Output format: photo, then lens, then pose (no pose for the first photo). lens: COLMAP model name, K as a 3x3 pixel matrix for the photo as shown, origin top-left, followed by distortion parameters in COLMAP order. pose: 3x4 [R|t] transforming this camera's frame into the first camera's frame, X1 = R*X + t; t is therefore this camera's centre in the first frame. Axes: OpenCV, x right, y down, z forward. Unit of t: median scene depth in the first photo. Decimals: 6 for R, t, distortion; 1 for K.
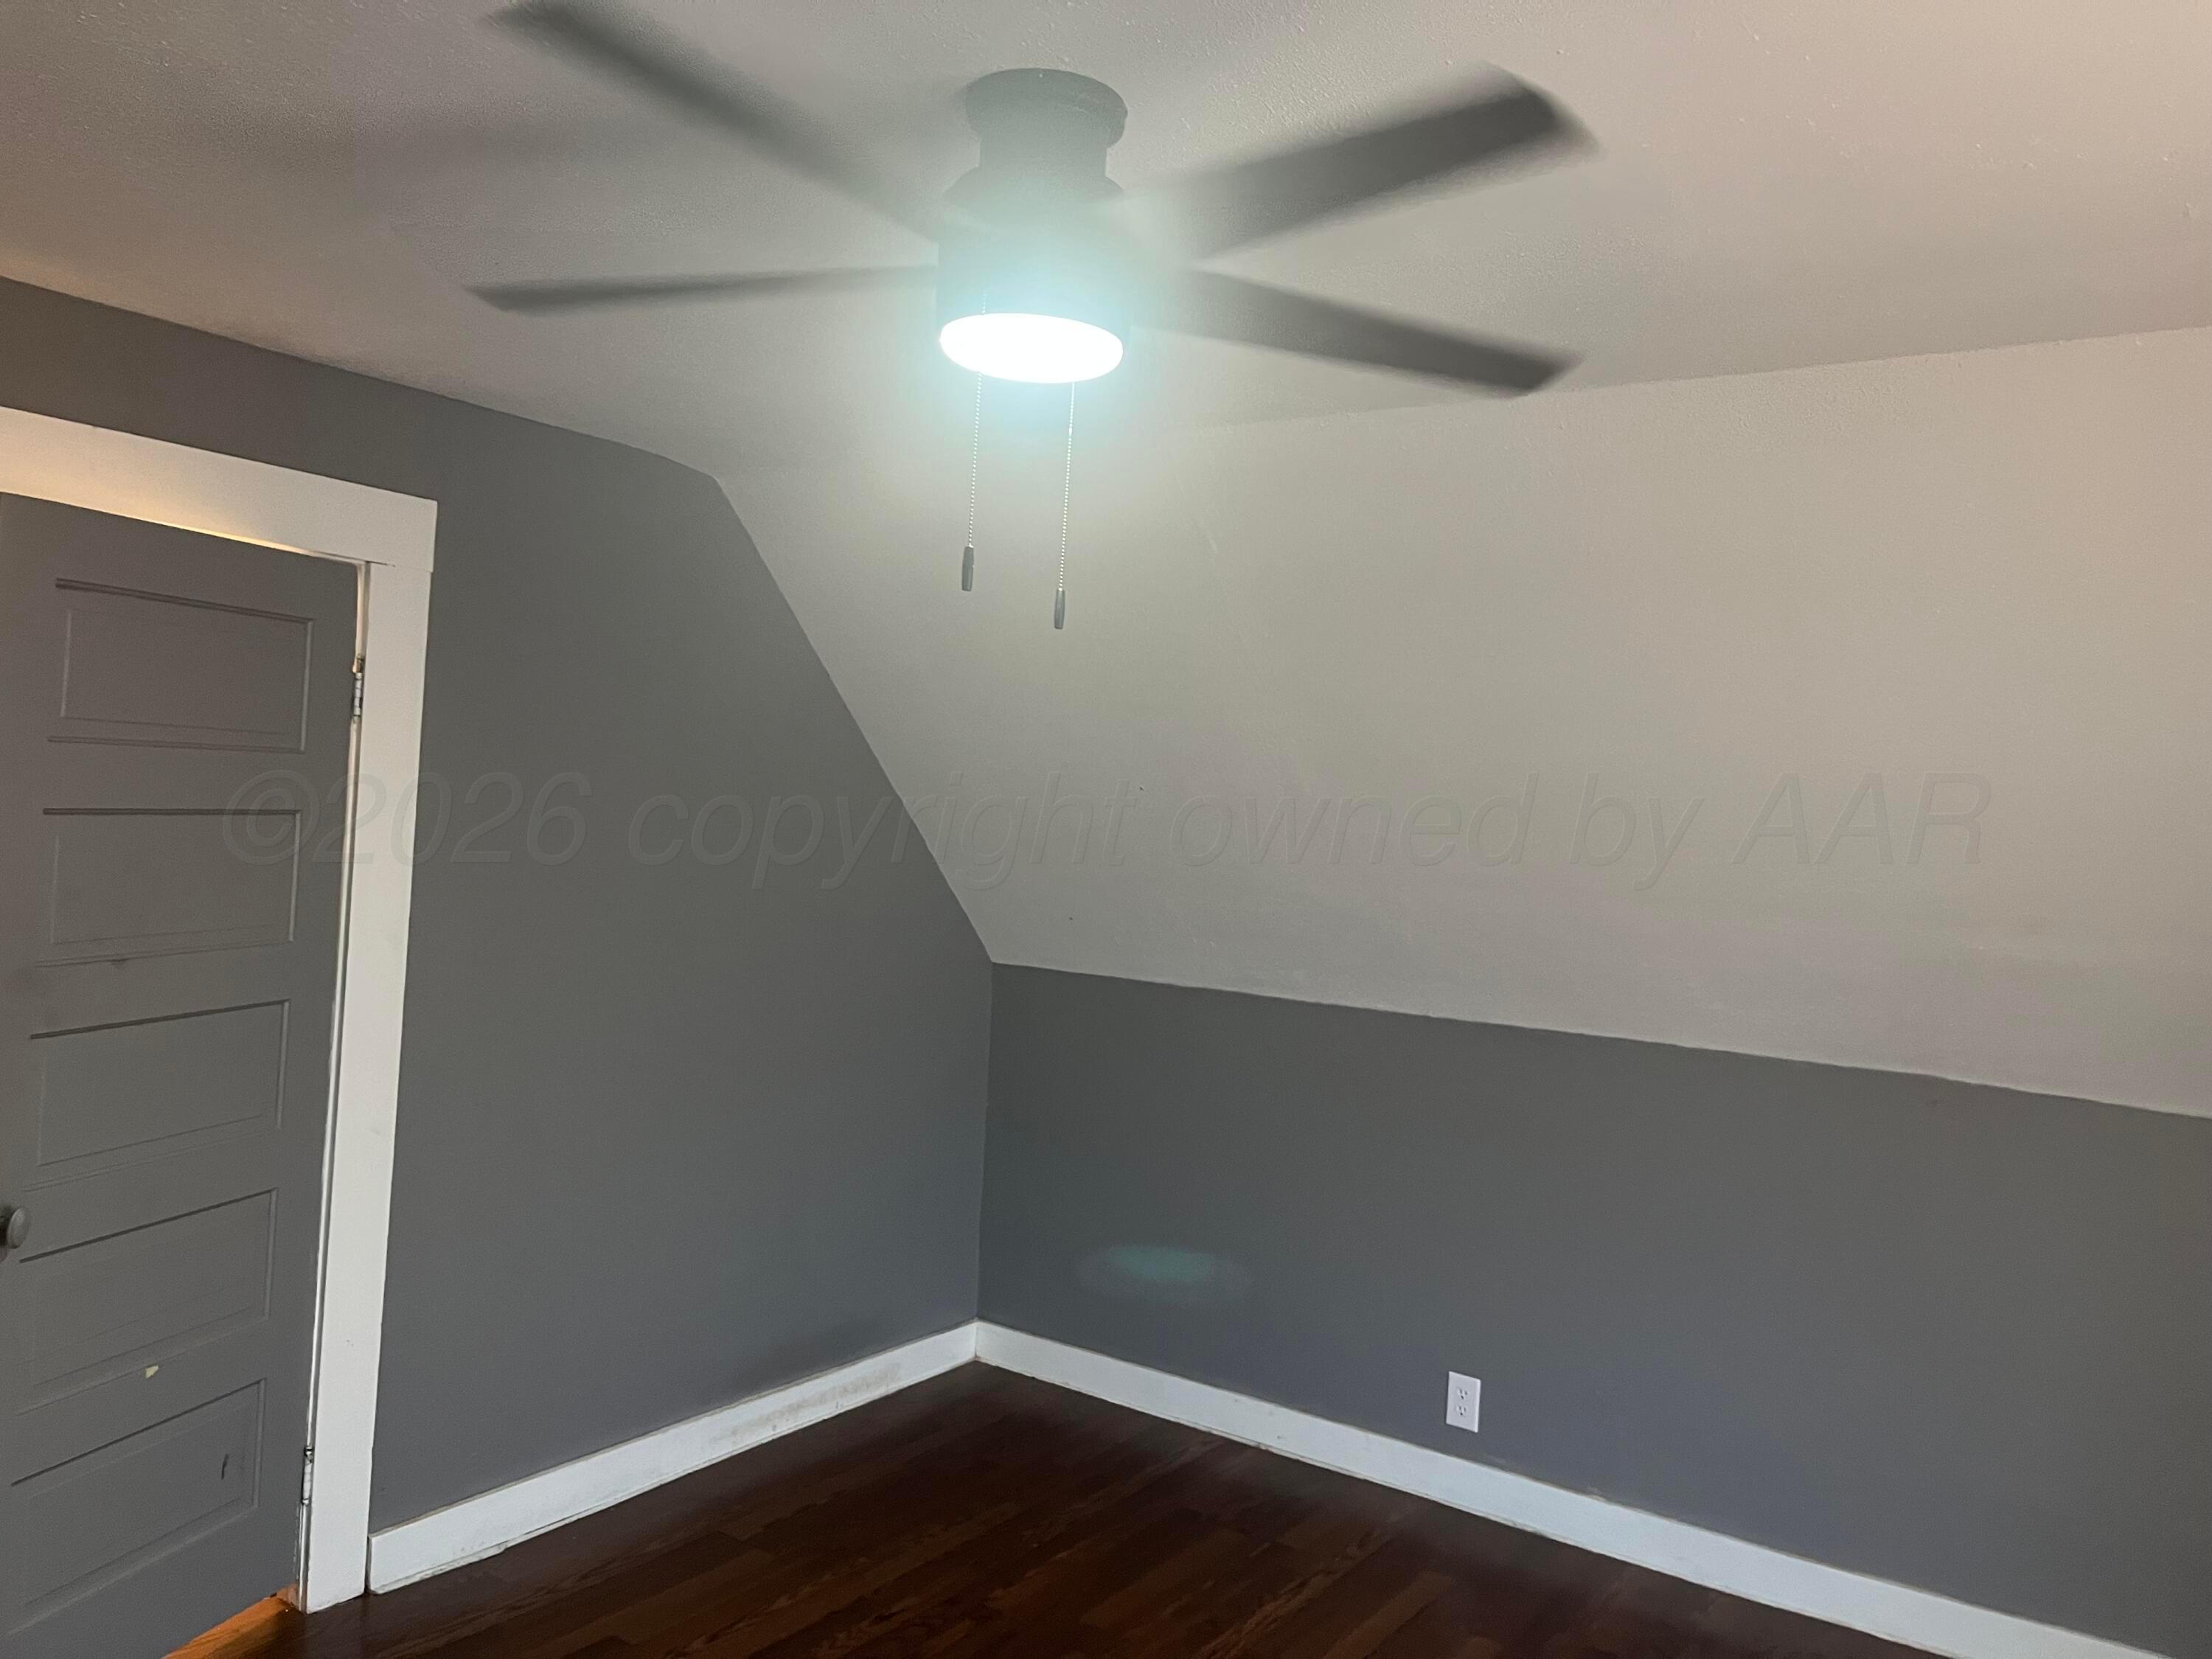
lens RADIAL K [[1707.1, 0, 1106.0], [0, 1707.1, 829.5], [0, 0, 1]] dist [0.098602, 0.002314]
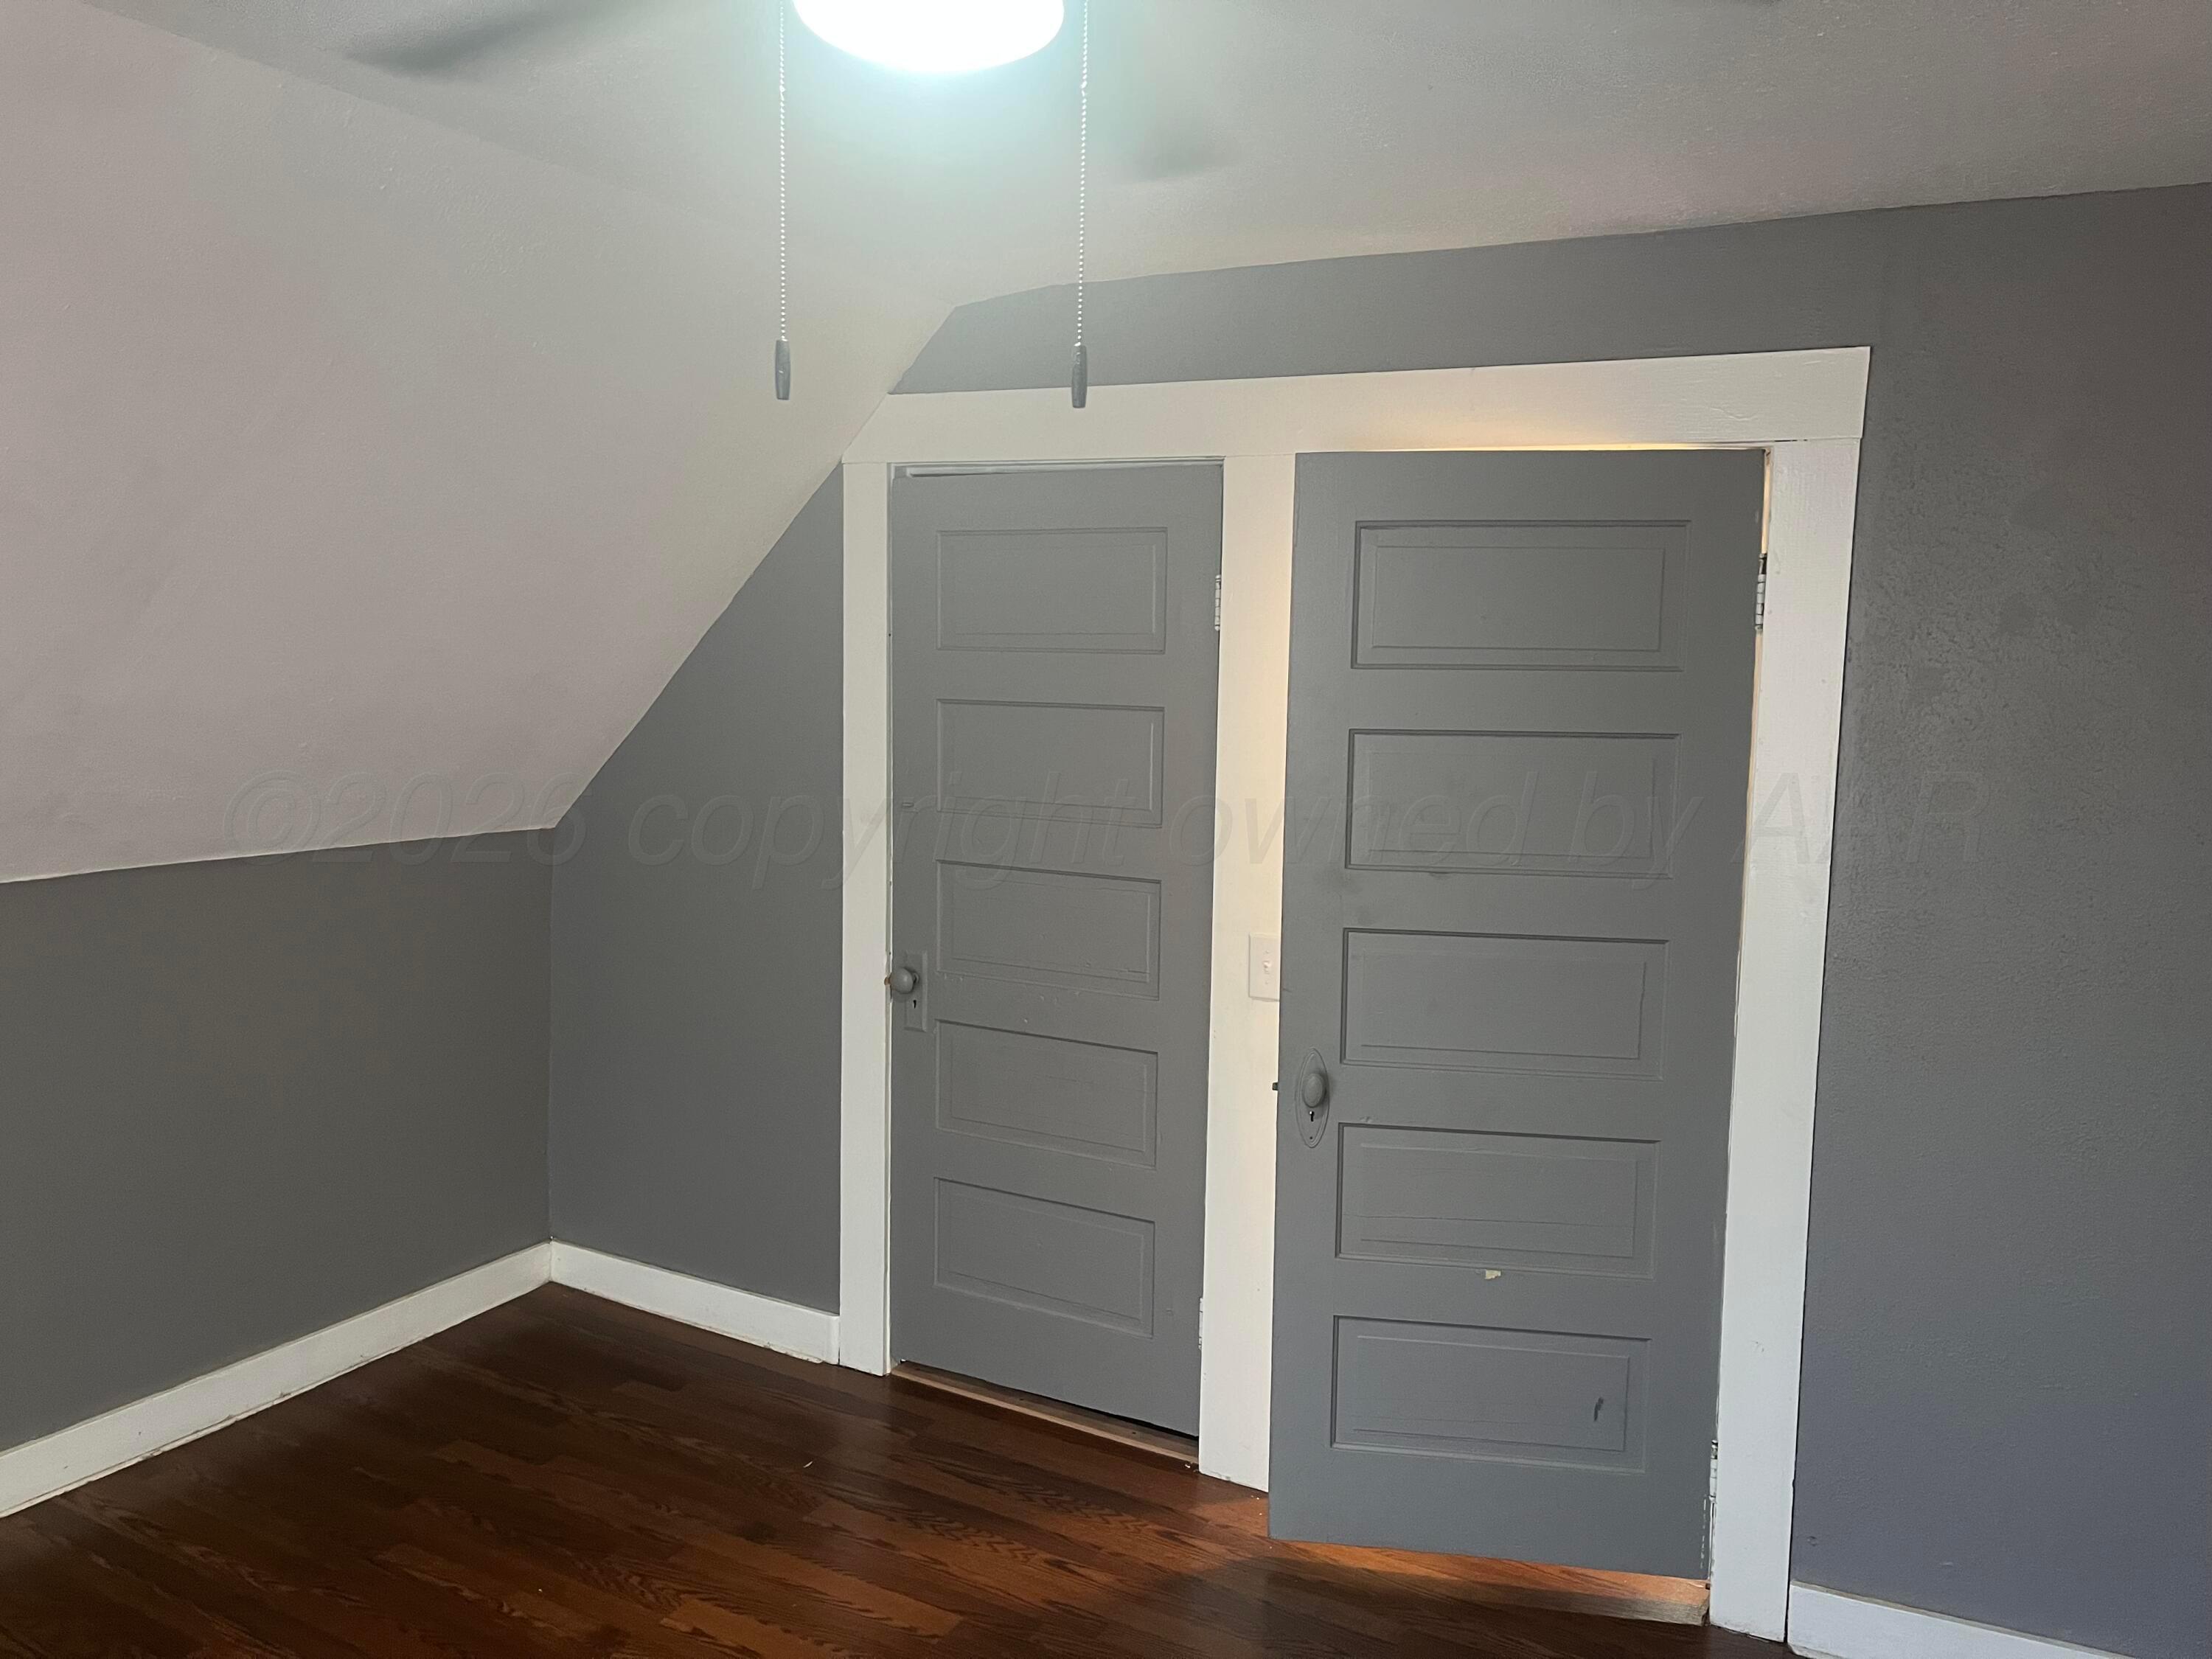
lens RADIAL K [[1707.1, 0, 1106.0], [0, 1707.1, 829.5], [0, 0, 1]] dist [0.098602, 0.002314]
pose [[0.178249, 0.039843, -0.983178, 0.363899], [-0.027830, 0.998984, 0.035438, 0.014728], [0.983592, 0.021045, 0.179177, 0.531514]]
